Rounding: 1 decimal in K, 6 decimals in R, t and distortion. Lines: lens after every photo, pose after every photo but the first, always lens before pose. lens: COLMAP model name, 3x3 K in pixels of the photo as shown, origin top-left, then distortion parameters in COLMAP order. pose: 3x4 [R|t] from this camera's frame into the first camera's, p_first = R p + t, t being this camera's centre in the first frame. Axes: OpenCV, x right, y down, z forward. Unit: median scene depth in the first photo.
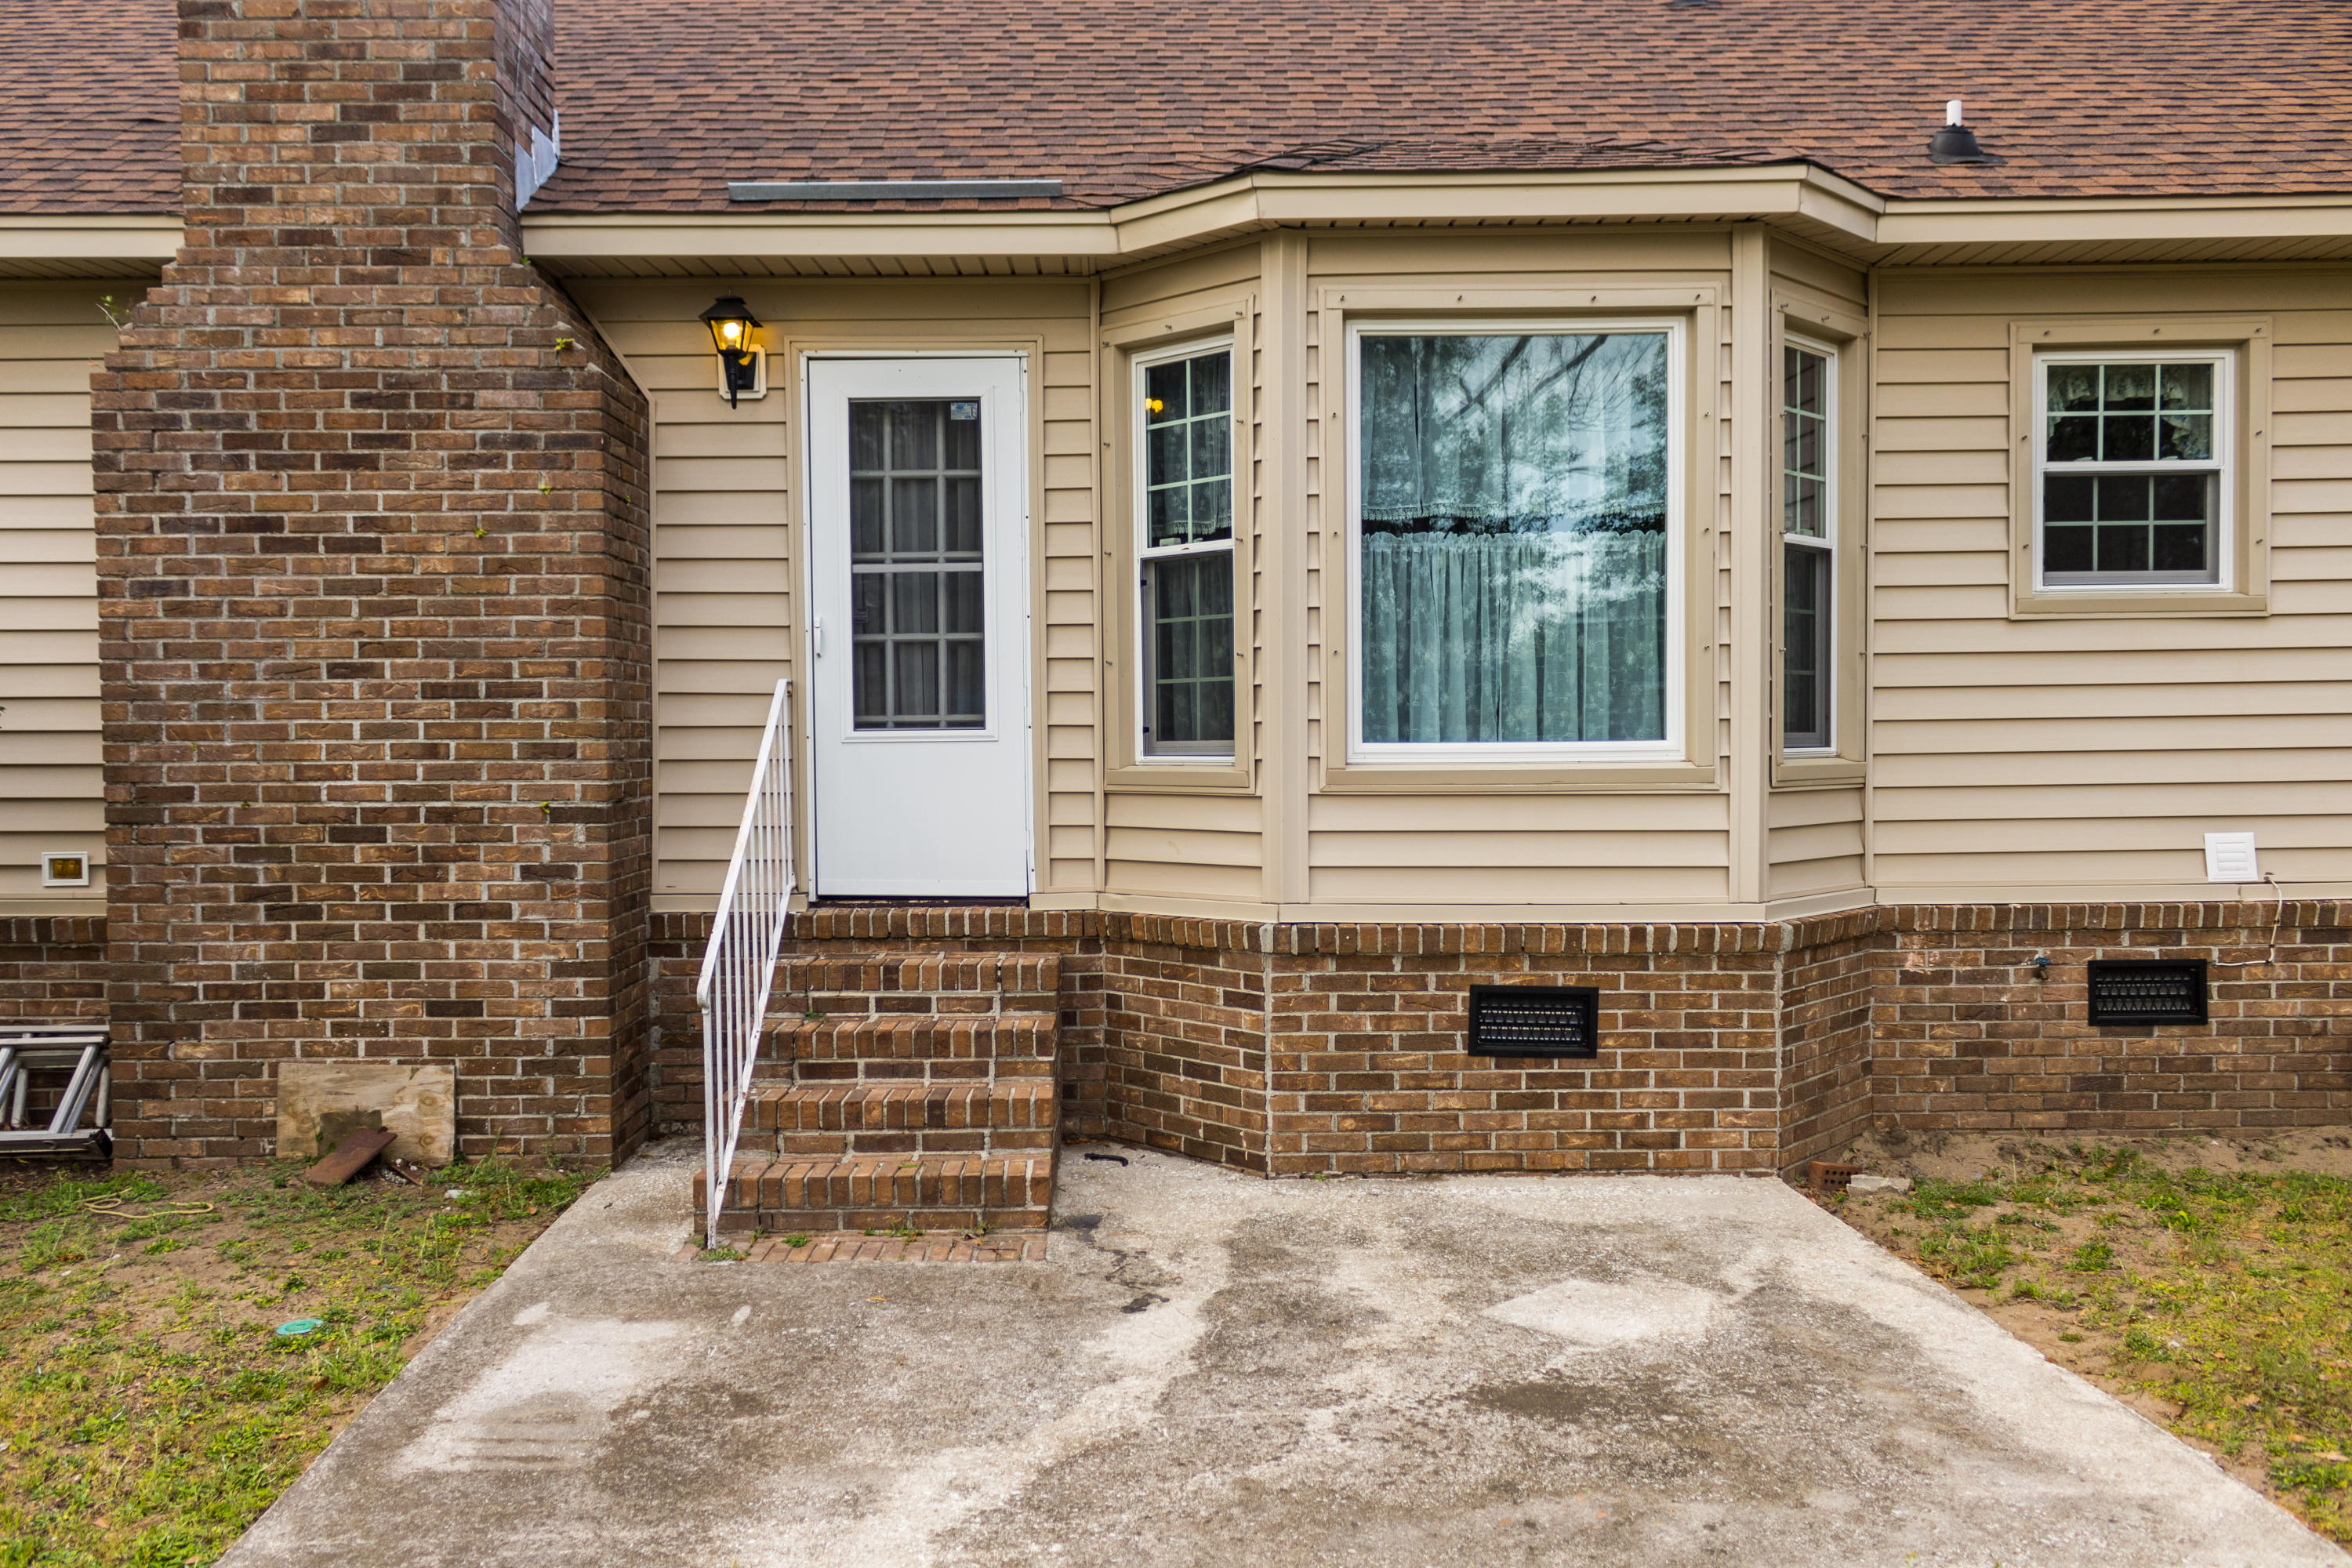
lens RADIAL K [[1841.6, 0, 1134.0], [0, 1841.6, 777.2], [0, 0, 1]] dist [0.017695, -0.011071]
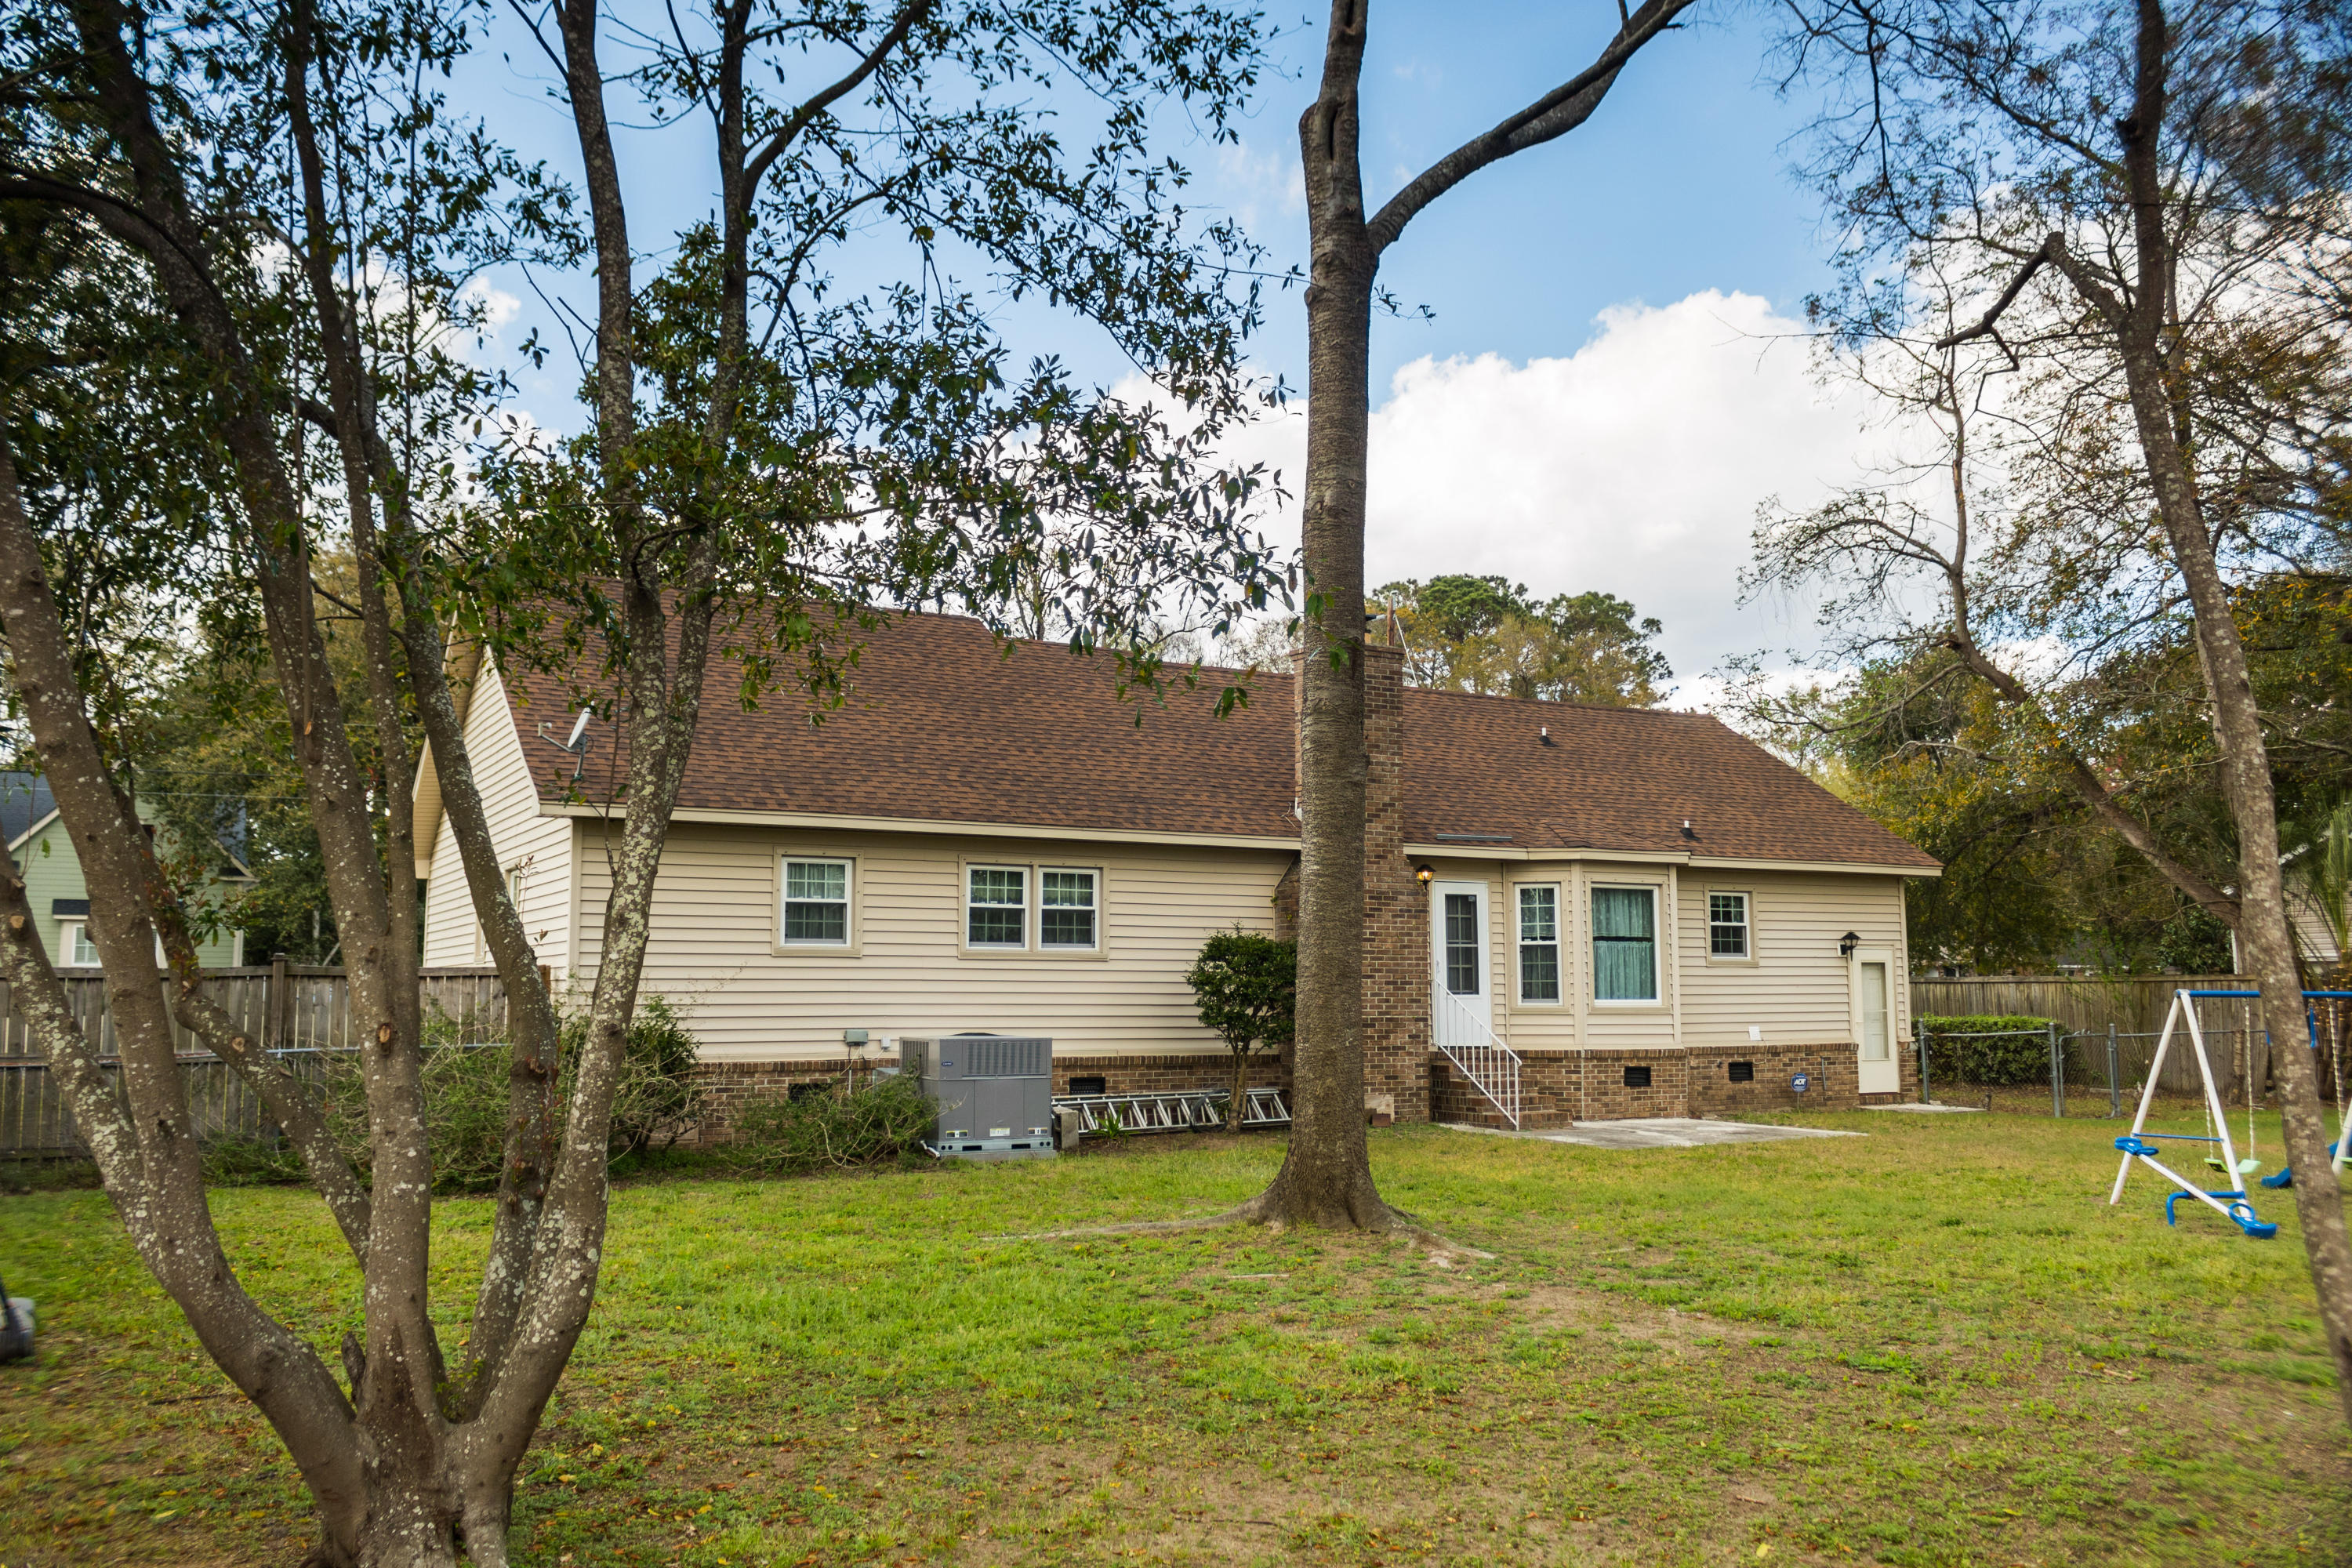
lens RADIAL K [[1841.6, 0, 1150.2], [0, 1841.6, 776.0], [0, 0, 1]] dist [0.017695, -0.011071]
pose [[0.879623, 0.063450, 0.471420, -2.299192], [0.004342, 0.989951, -0.141342, 0.052842], [-0.475651, 0.126375, 0.870509, -1.732275]]
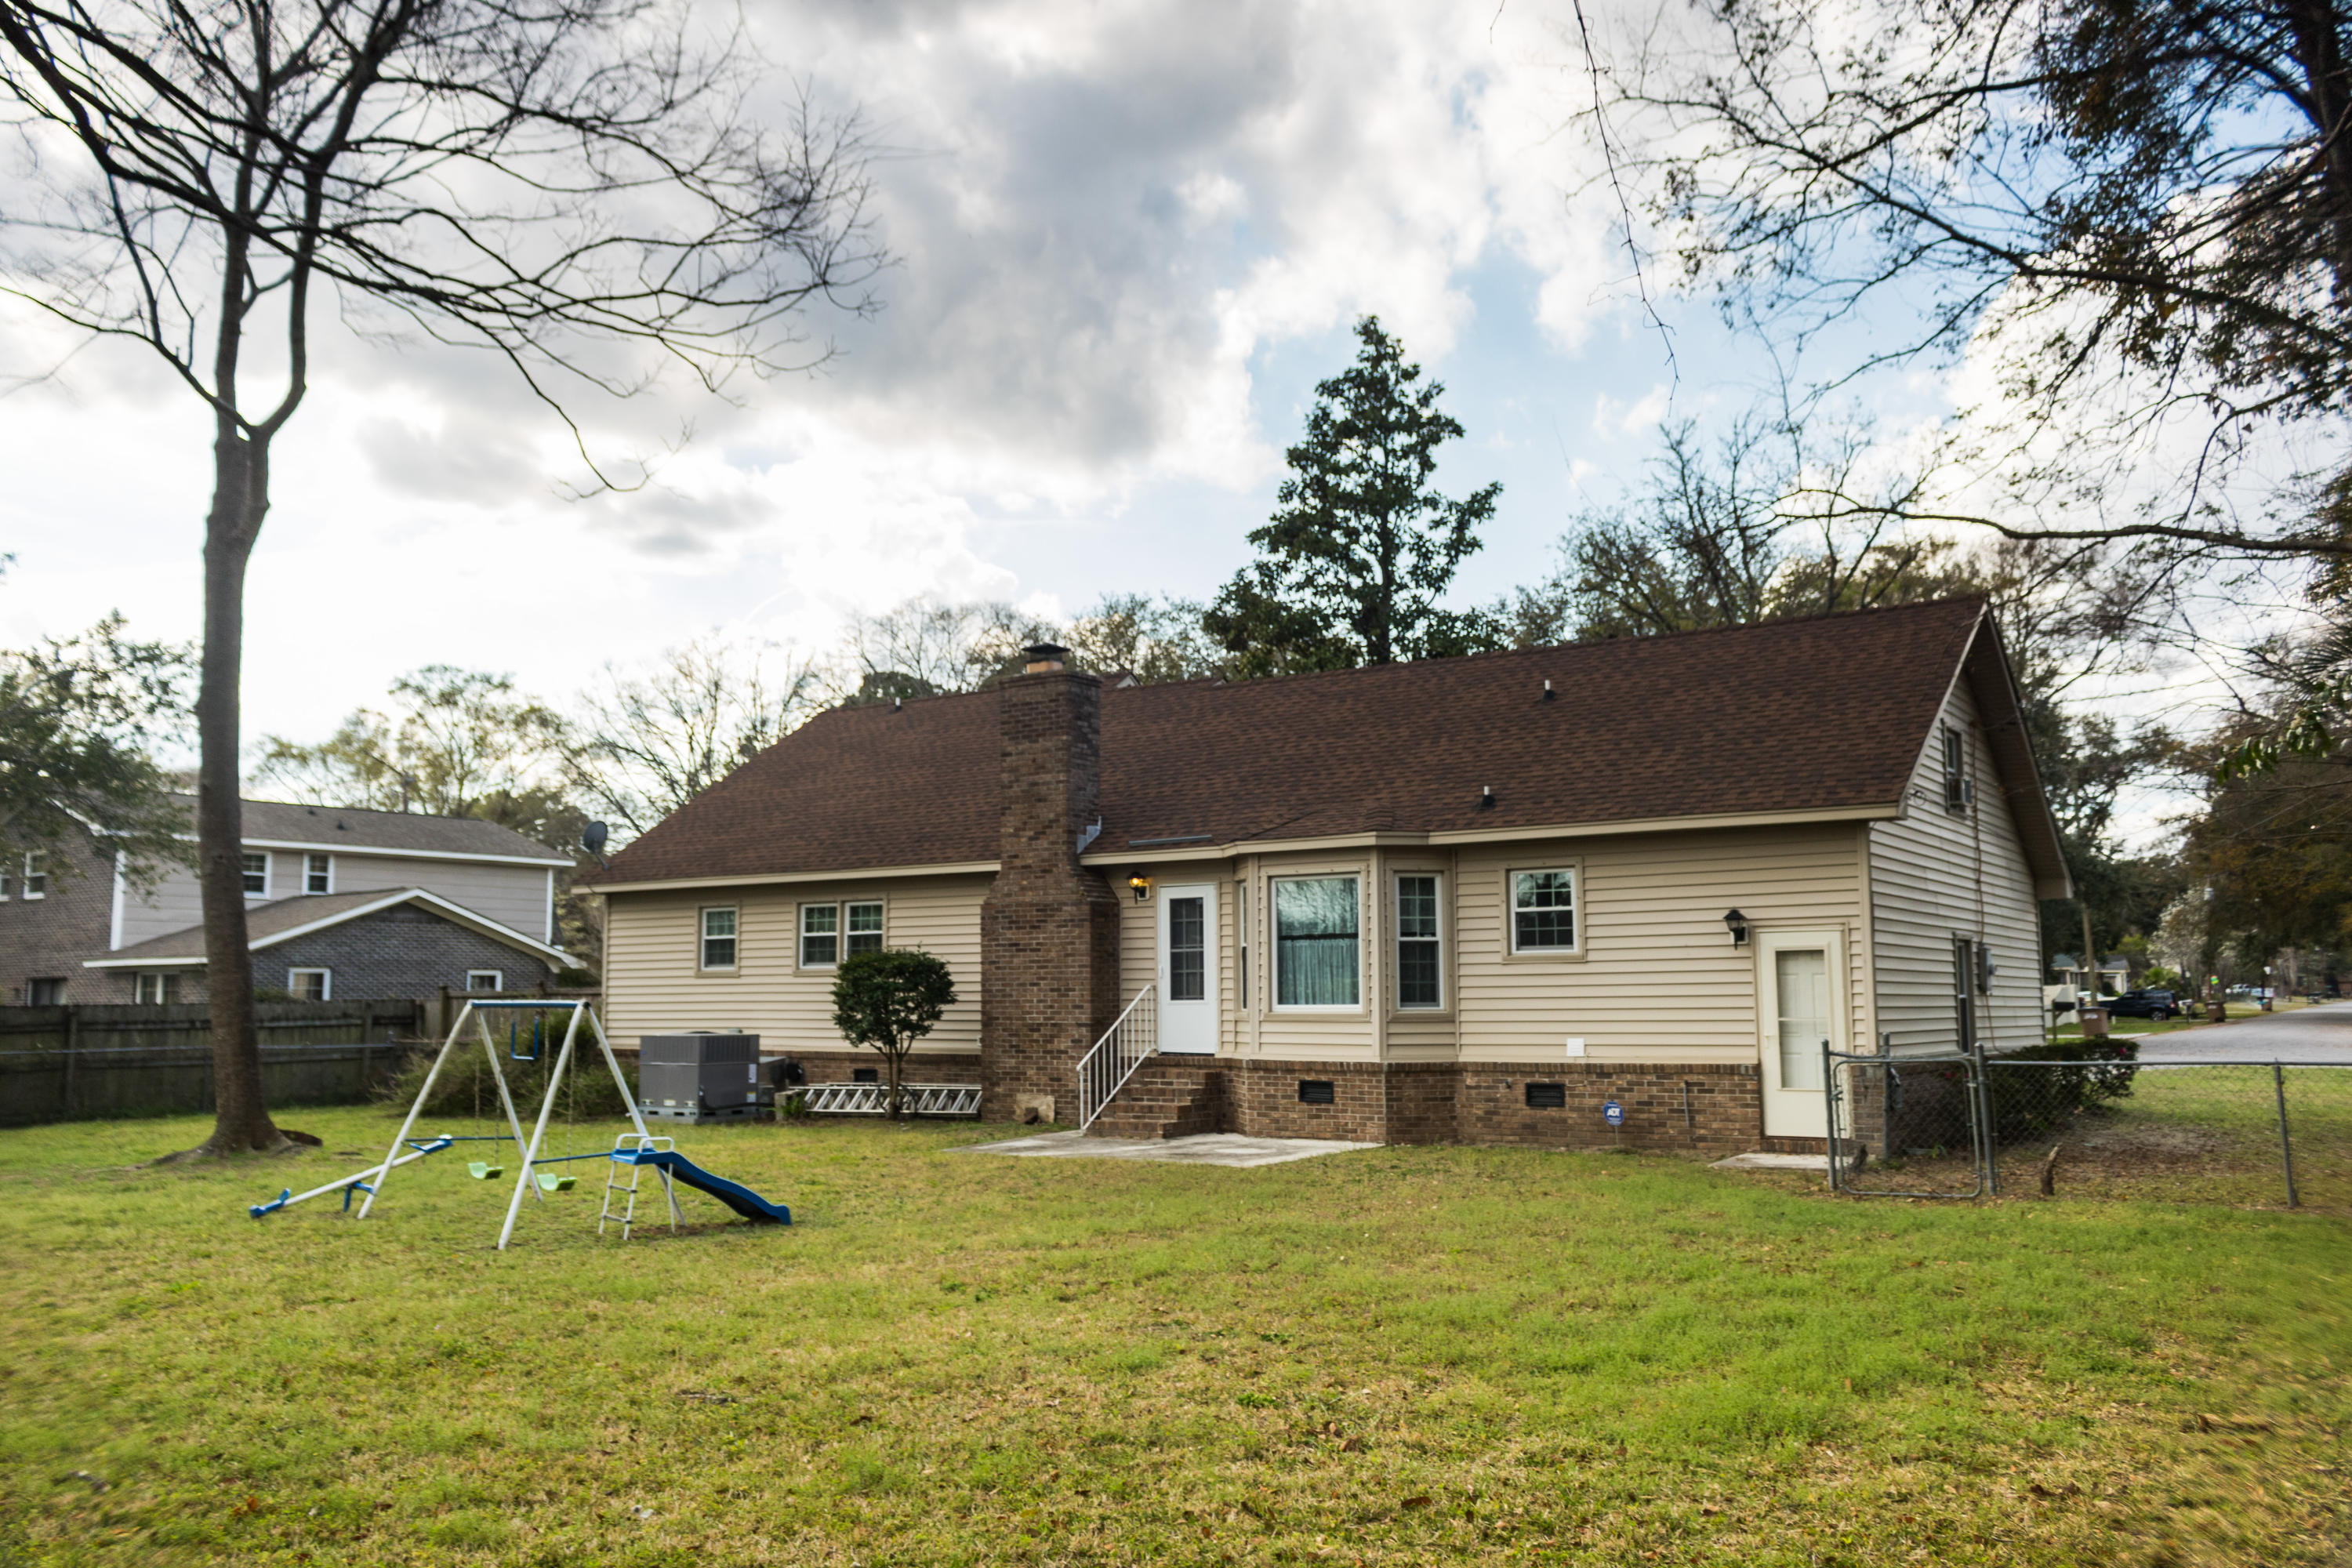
lens RADIAL K [[1841.6, 0, 1164.2], [0, 1841.6, 791.6], [0, 0, 1]] dist [0.017695, -0.011071]
pose [[0.828481, -0.060890, -0.556698, 1.755400], [-0.013717, 0.991567, -0.128870, 0.028743], [0.559850, 0.114402, 0.820659, -1.799639]]
